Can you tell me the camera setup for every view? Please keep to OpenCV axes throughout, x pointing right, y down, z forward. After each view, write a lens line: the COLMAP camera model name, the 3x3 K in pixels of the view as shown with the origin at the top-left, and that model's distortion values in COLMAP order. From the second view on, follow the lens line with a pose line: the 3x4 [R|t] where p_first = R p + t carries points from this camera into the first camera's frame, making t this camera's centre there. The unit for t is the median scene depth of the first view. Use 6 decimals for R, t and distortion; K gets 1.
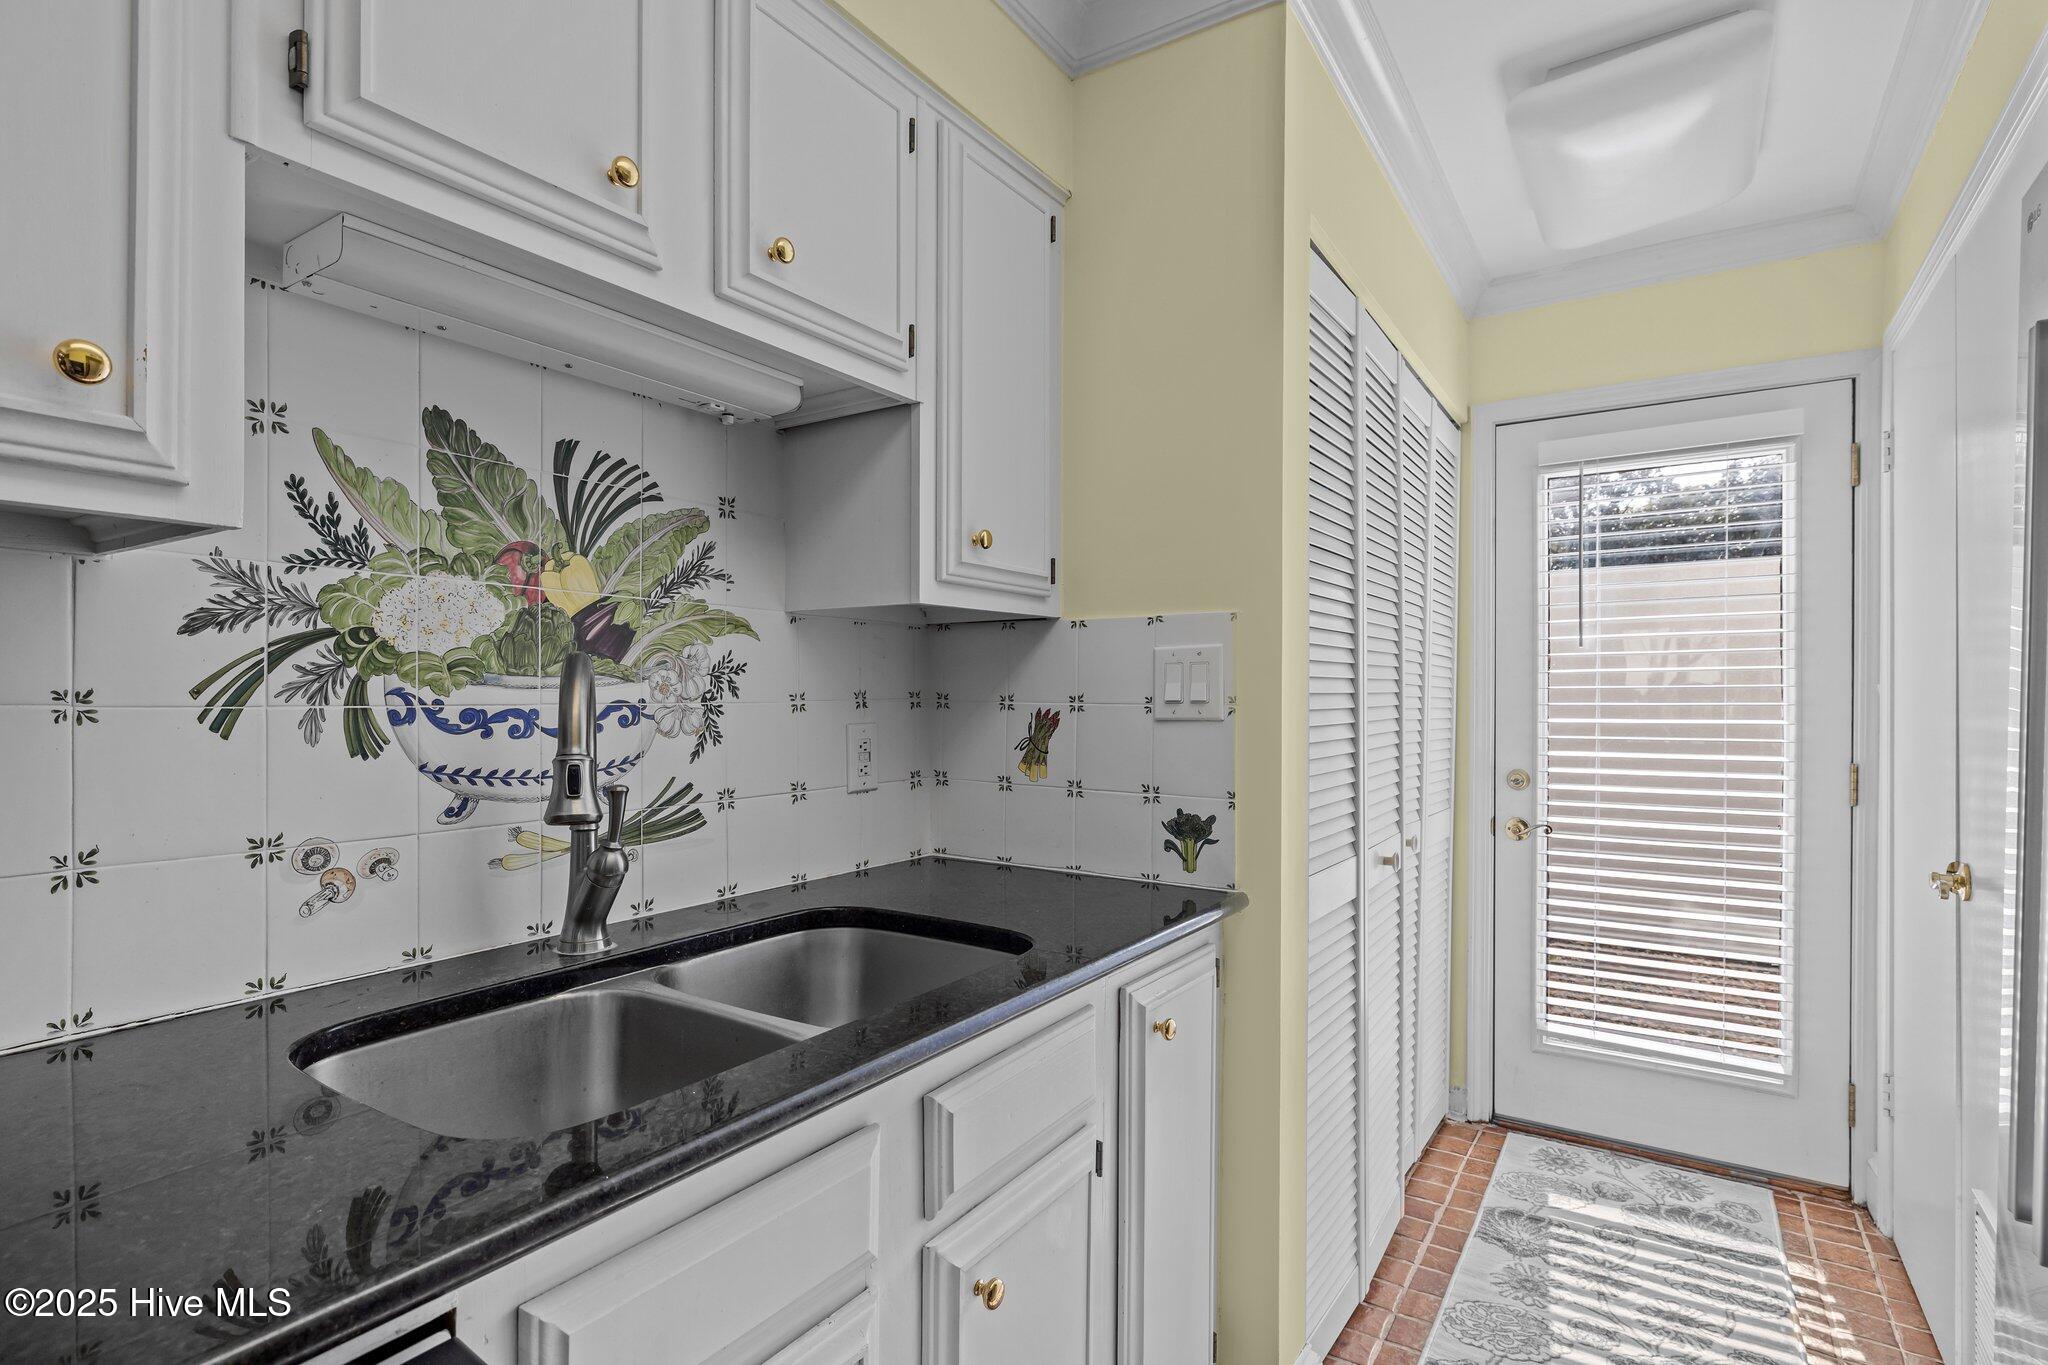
lens RADIAL K [[979.4, 0, 1013.4], [0, 979.4, 692.1], [0, 0, 1]] dist [-0.007973, -0.000222]
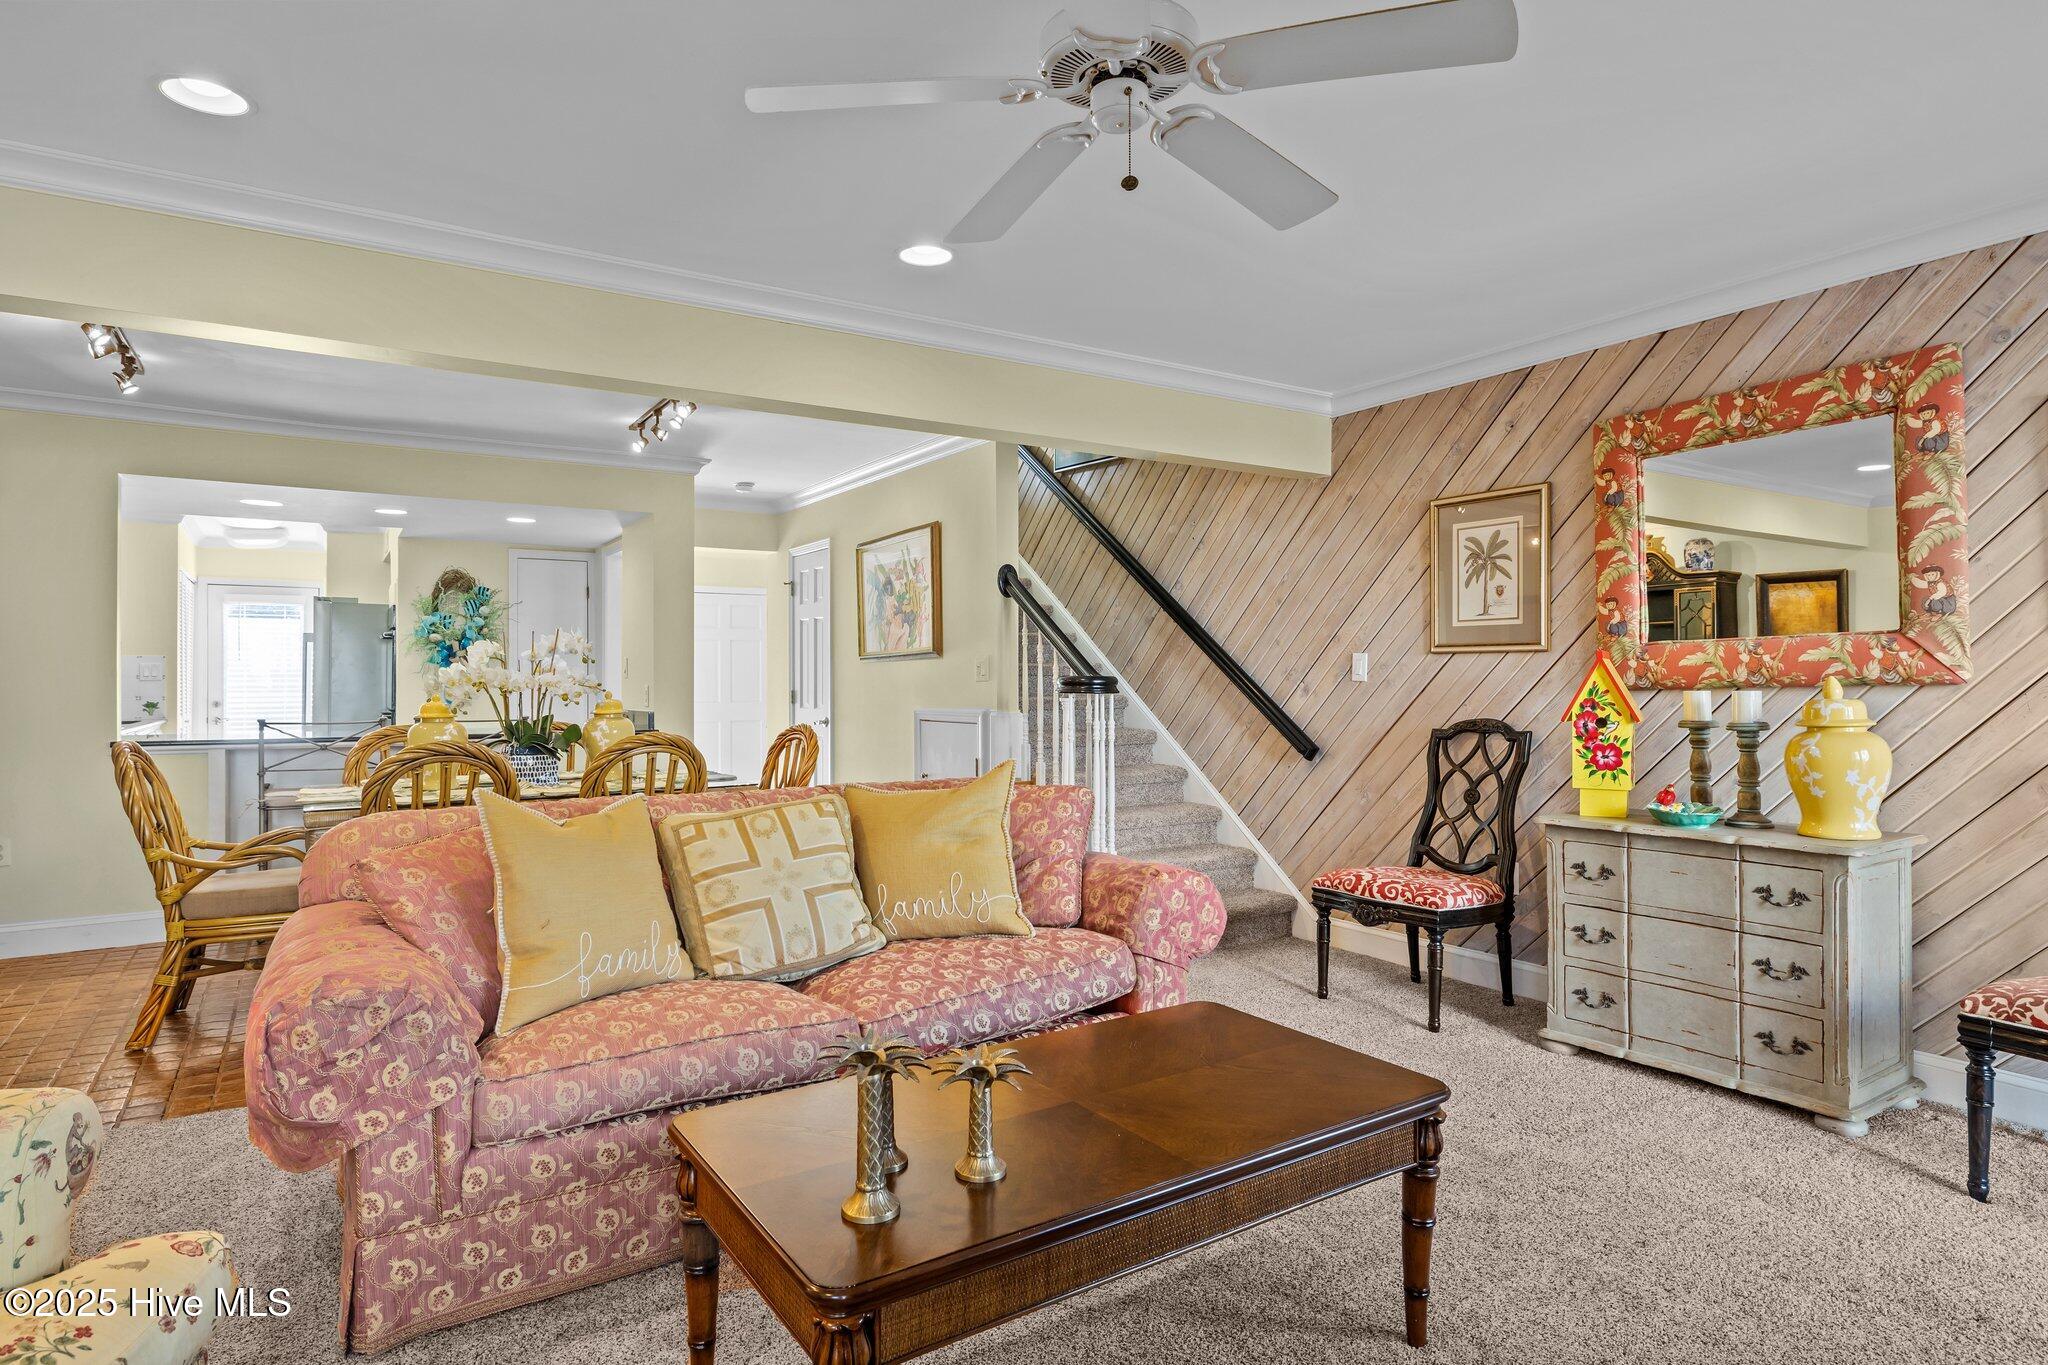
lens RADIAL K [[1205.8, 0, 1018.9], [0, 1205.8, 686.4], [0, 0, 1]] dist [0.018571, -0.000173]
pose [[0.428822, -0.004202, 0.903379, -3.848662], [-0.001496, 0.999985, 0.005361, 0.026519], [-0.903388, -0.003650, 0.428809, -6.047081]]
